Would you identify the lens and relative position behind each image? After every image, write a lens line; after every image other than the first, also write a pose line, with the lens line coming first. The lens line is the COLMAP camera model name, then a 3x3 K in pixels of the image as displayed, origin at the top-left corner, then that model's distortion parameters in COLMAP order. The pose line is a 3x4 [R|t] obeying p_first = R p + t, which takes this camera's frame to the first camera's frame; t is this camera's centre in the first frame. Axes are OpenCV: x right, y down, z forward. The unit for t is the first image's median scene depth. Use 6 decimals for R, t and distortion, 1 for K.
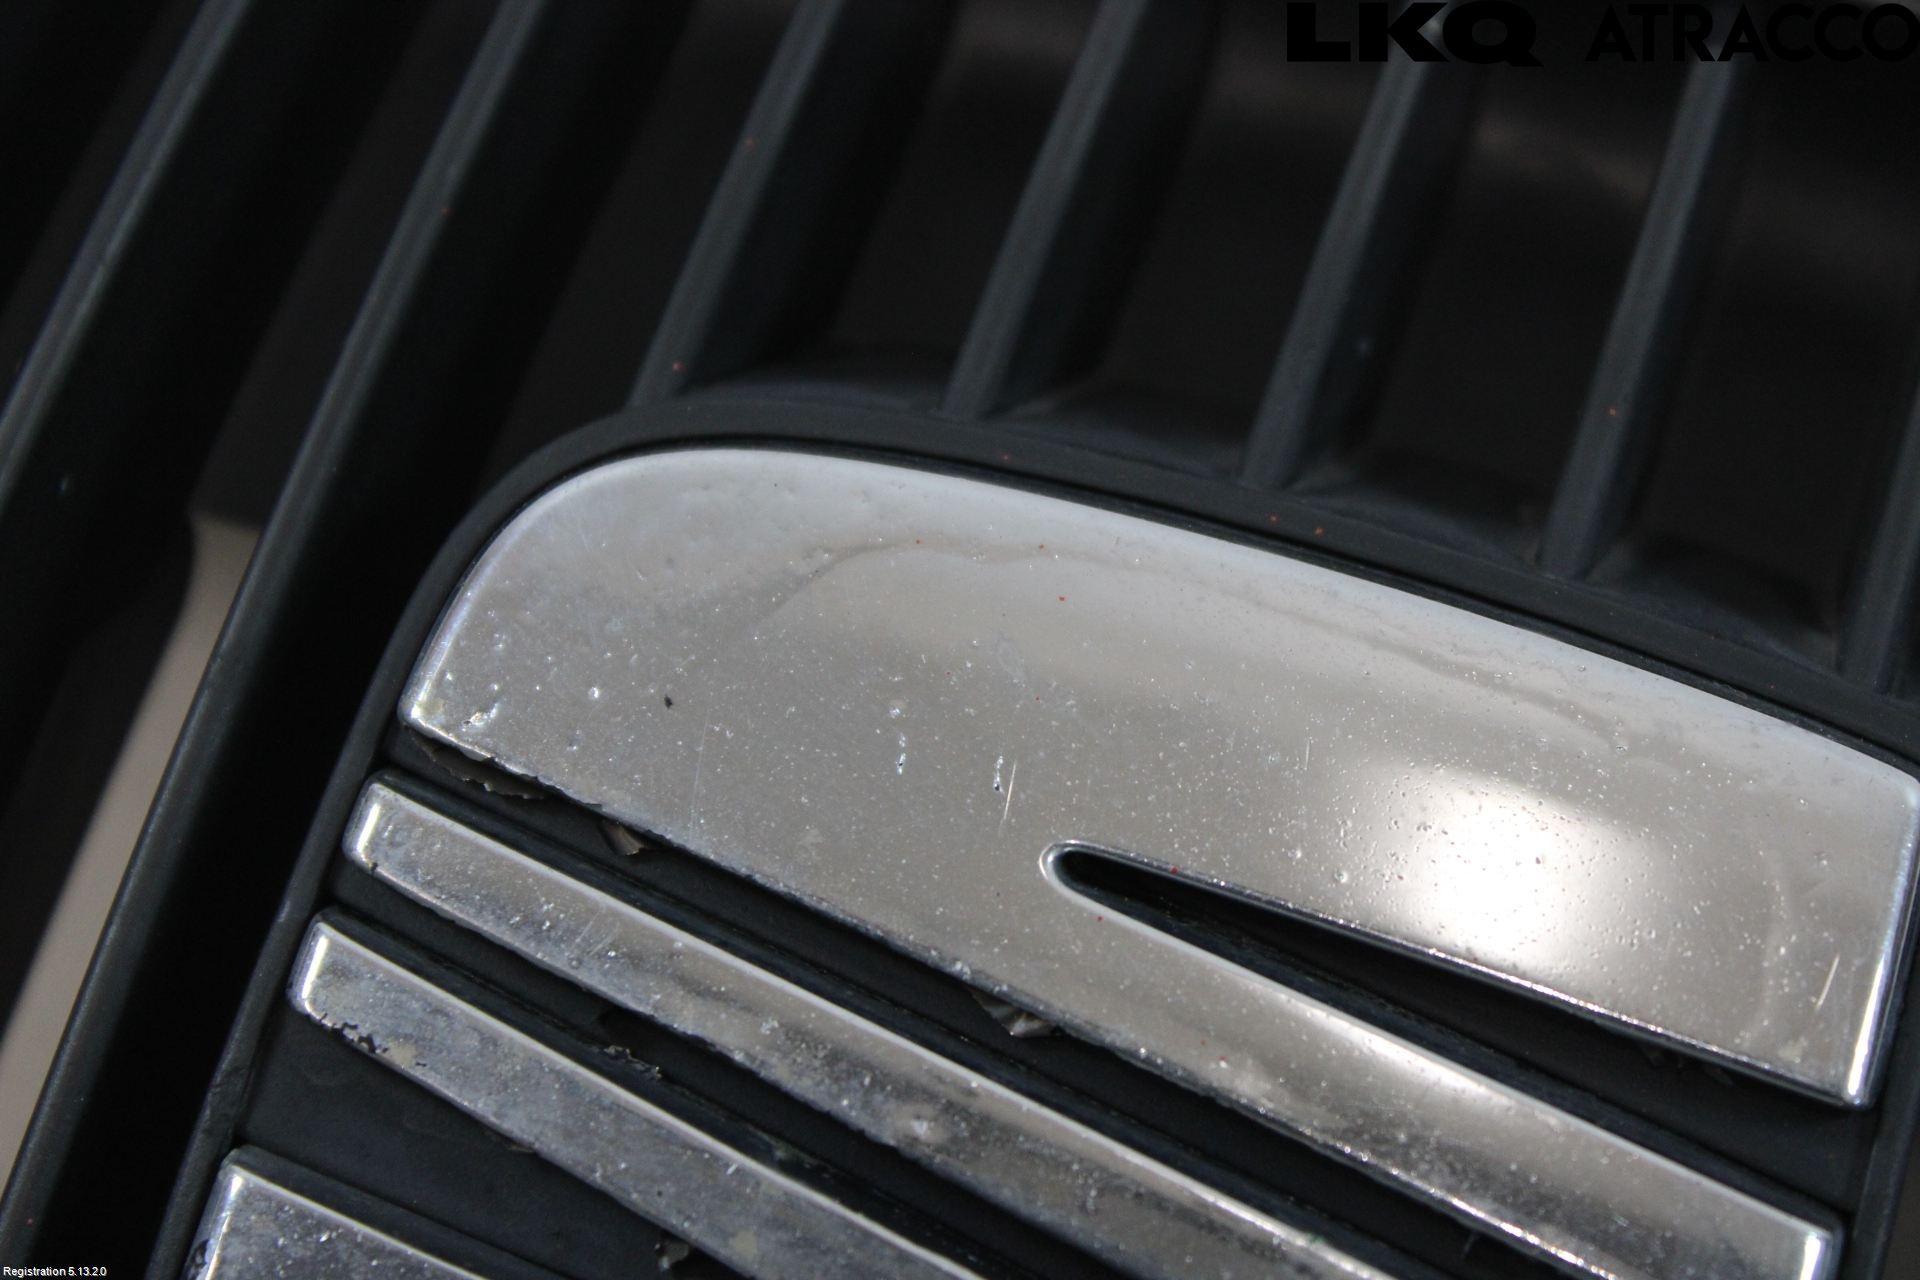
lens RADIAL K [[4539.8, 0, 977.8], [0, 4539.8, 628.3], [0, 0, 1]] dist [0.099353, 0.000000]
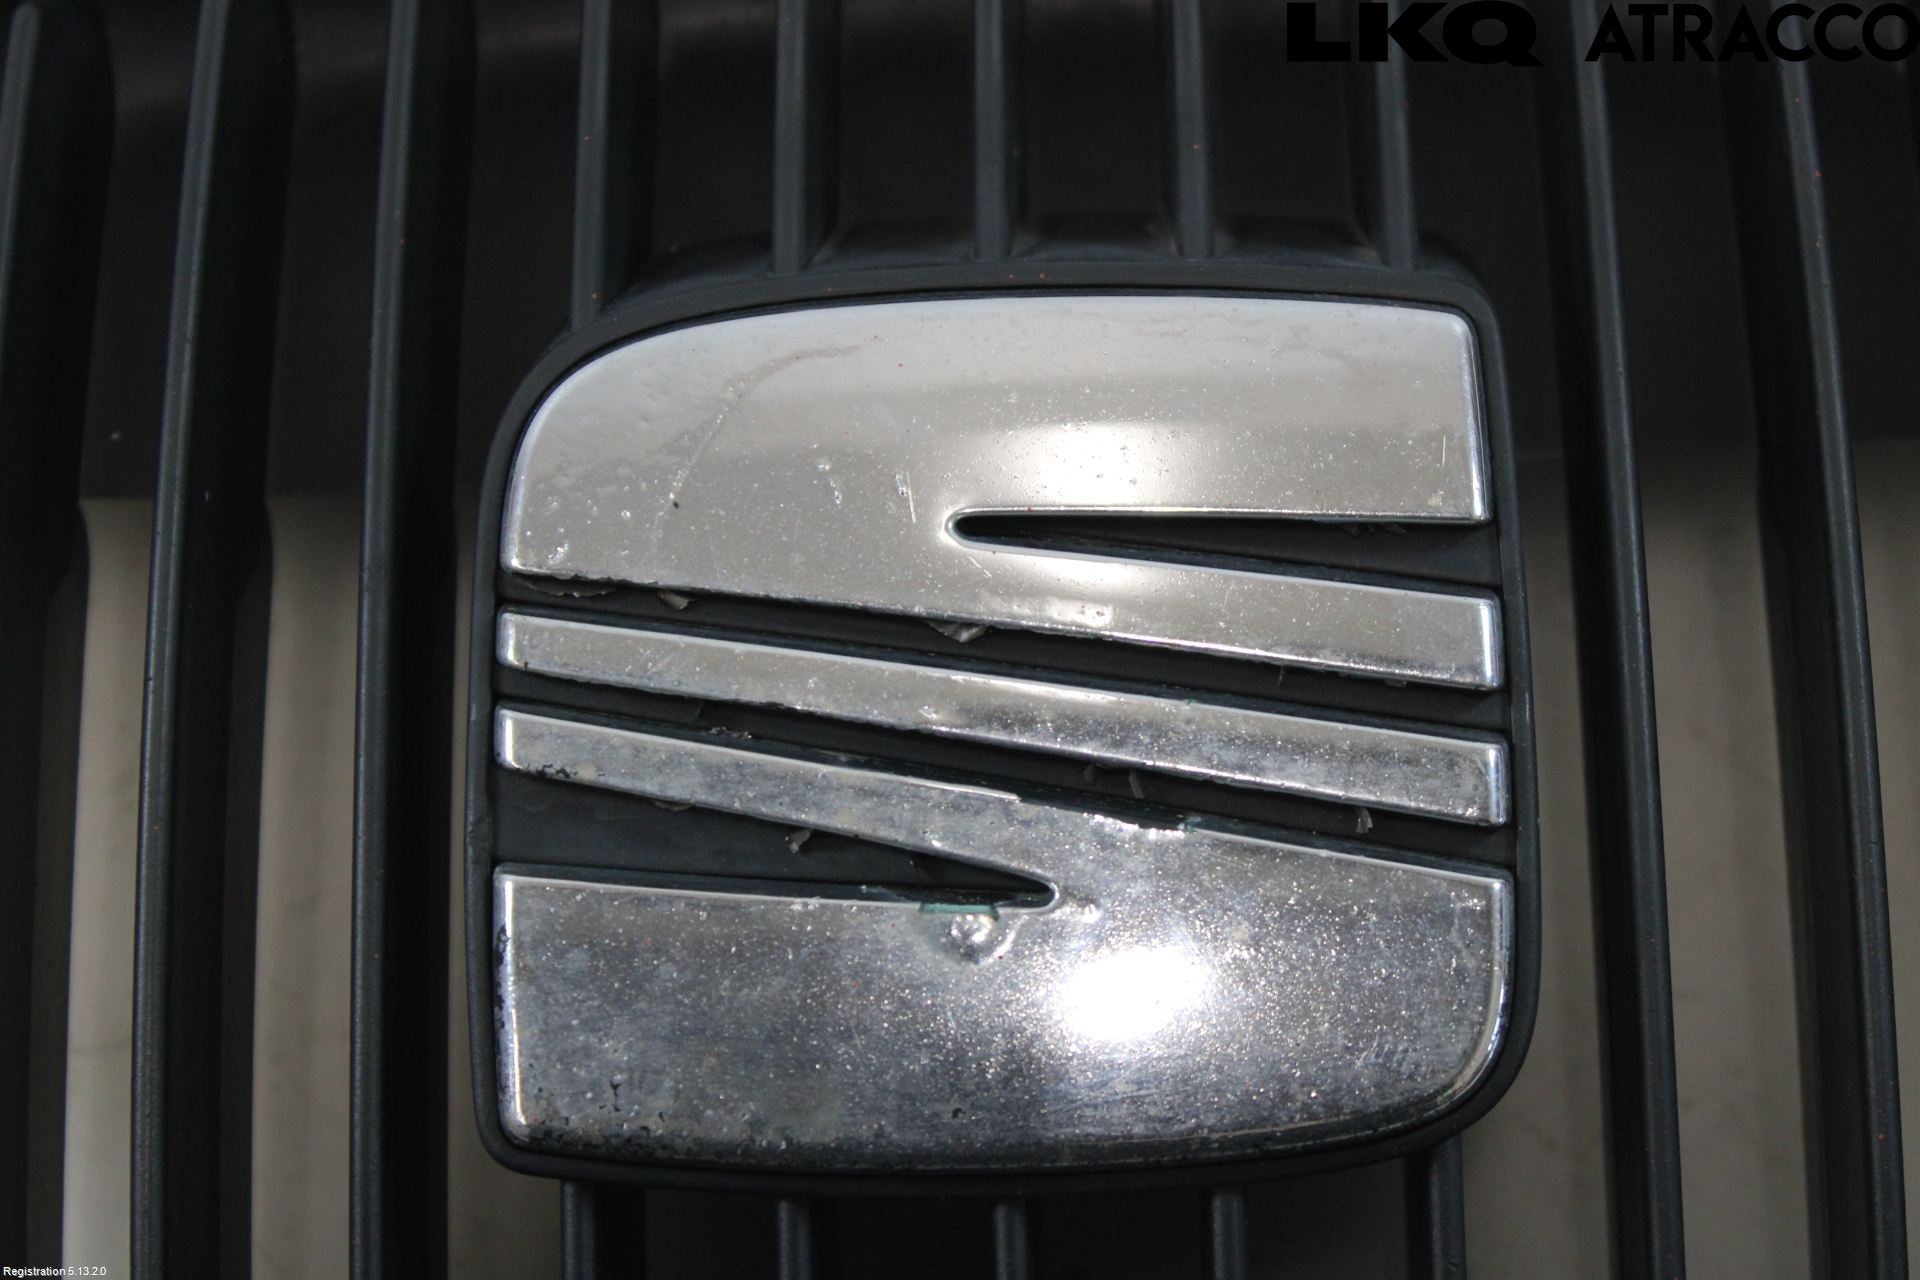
lens RADIAL K [[4255.5, 0, 958.6], [0, 4255.5, 638.4], [0, 0, 1]] dist [0.075756, 0.000000]
pose [[0.946444, -0.298128, 0.123948, -0.171954], [0.292877, 0.954325, 0.059050, 0.002389], [-0.135891, -0.019586, 0.990530, -0.435505]]
